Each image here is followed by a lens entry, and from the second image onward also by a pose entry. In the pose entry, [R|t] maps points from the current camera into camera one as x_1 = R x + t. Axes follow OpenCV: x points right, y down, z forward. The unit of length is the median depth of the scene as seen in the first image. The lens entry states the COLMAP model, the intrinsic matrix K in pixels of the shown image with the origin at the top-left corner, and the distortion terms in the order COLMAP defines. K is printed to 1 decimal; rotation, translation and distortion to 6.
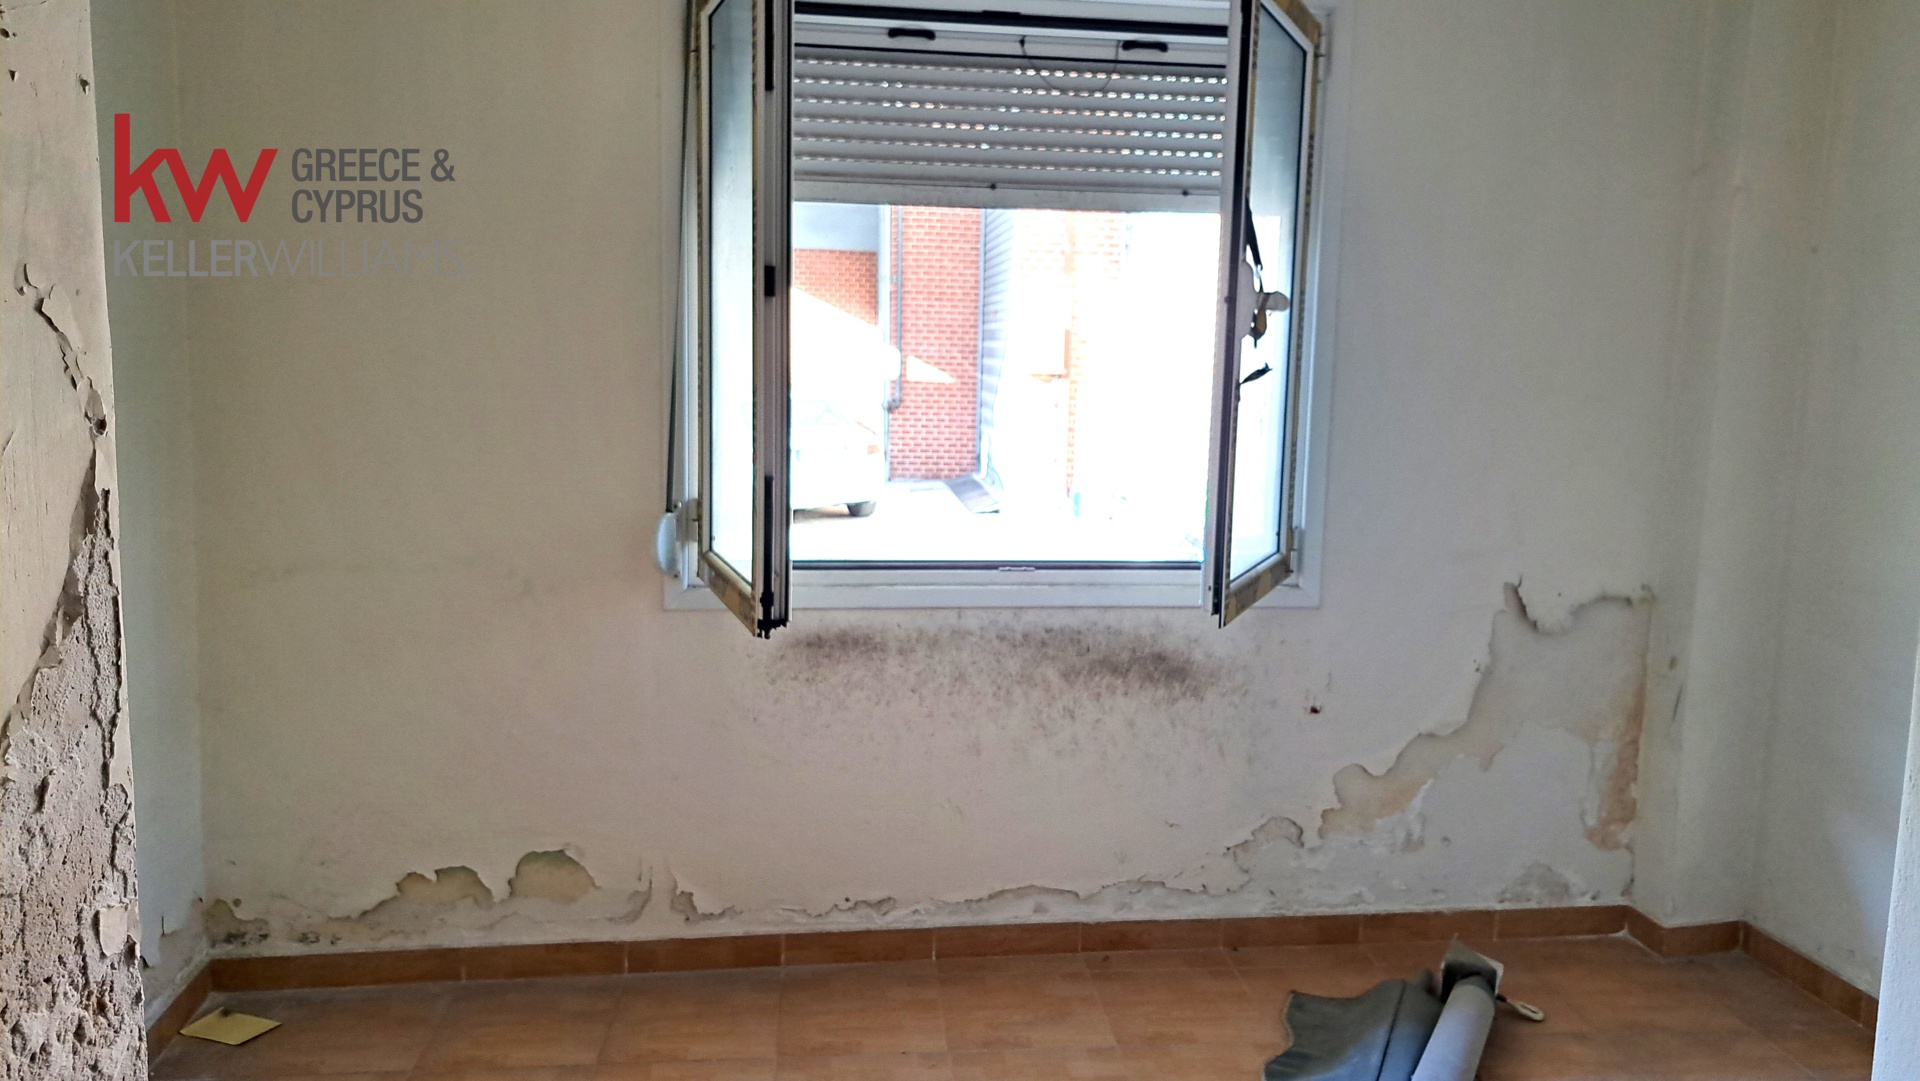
lens RADIAL K [[1386.0, 0, 962.6], [0, 1386.0, 538.1], [0, 0, 1]] dist [0.033029, -0.027799]
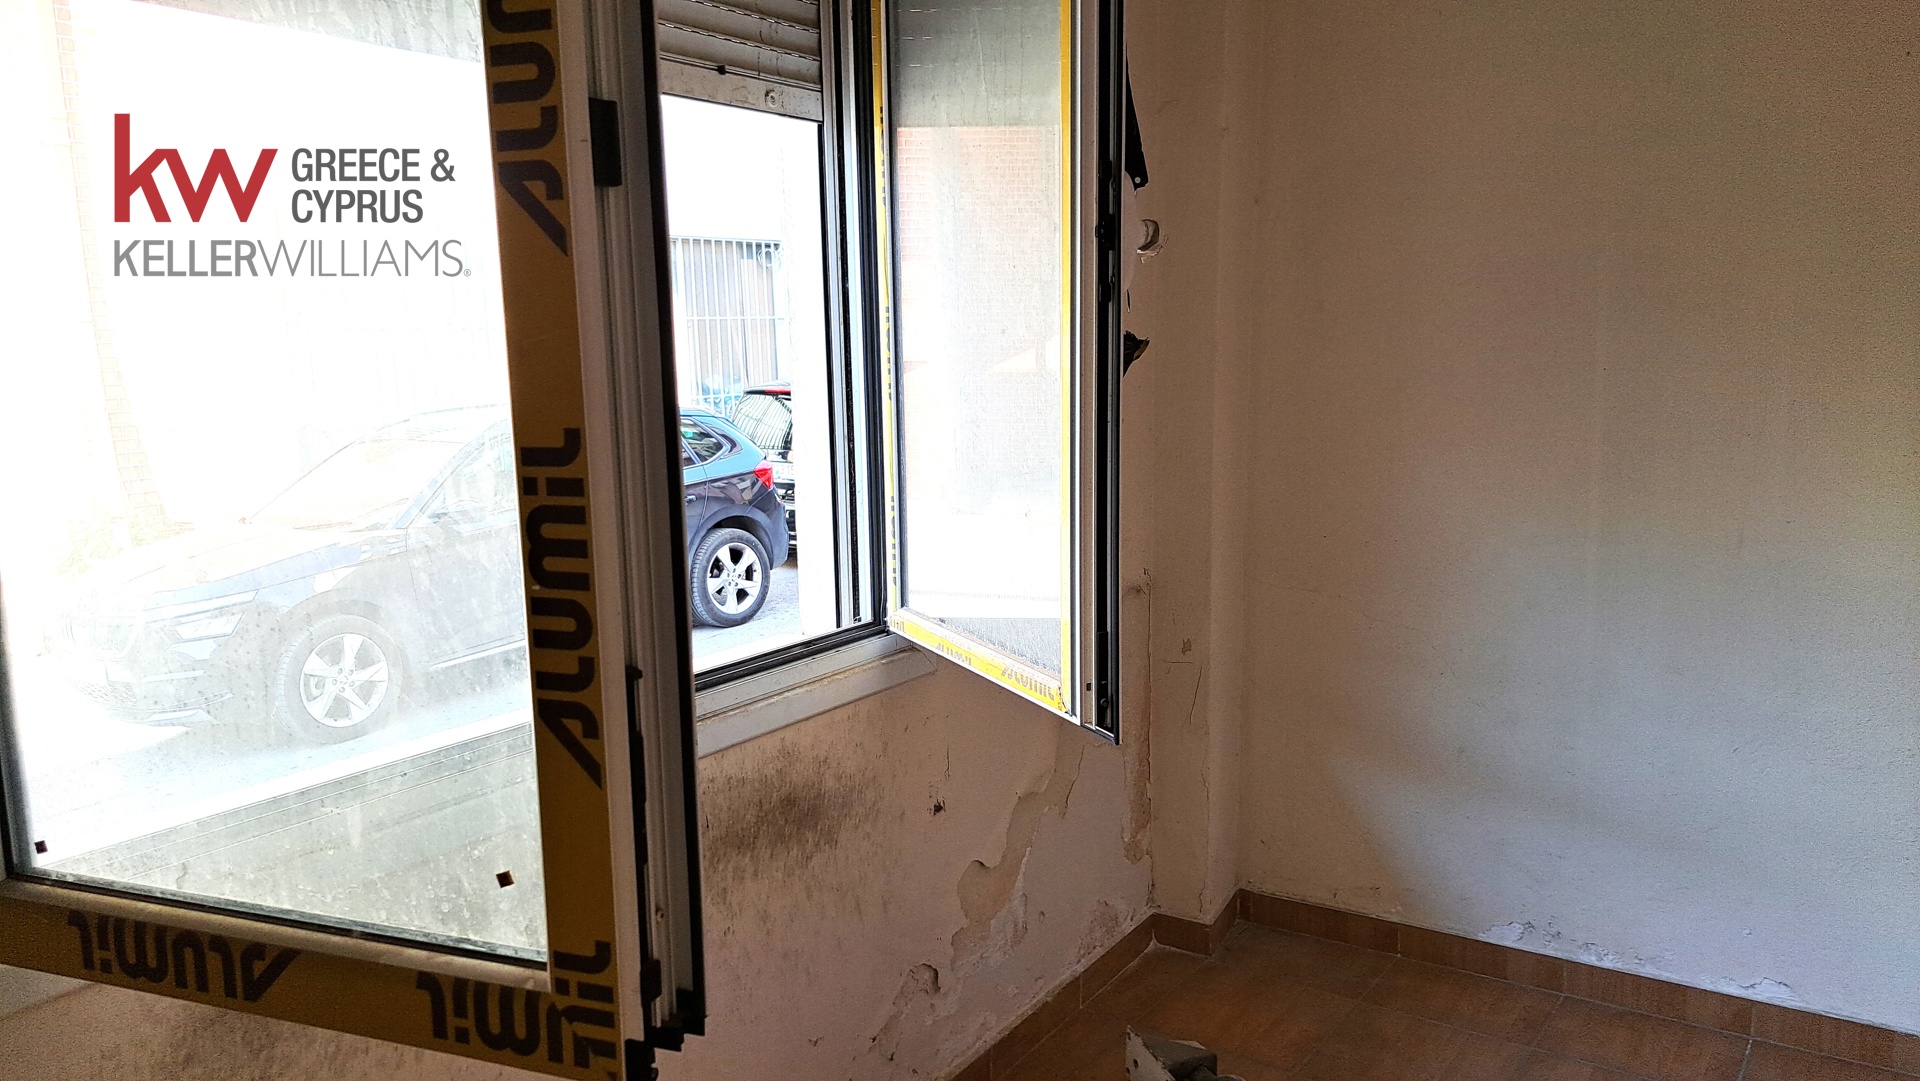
lens RADIAL K [[1386.0, 0, 961.8], [0, 1386.0, 546.0], [0, 0, 1]] dist [0.033029, -0.027799]
pose [[0.627125, -0.148929, 0.764549, -0.279969], [0.123619, 0.988141, 0.091084, -0.079236], [-0.769047, 0.037392, 0.638098, 0.518836]]
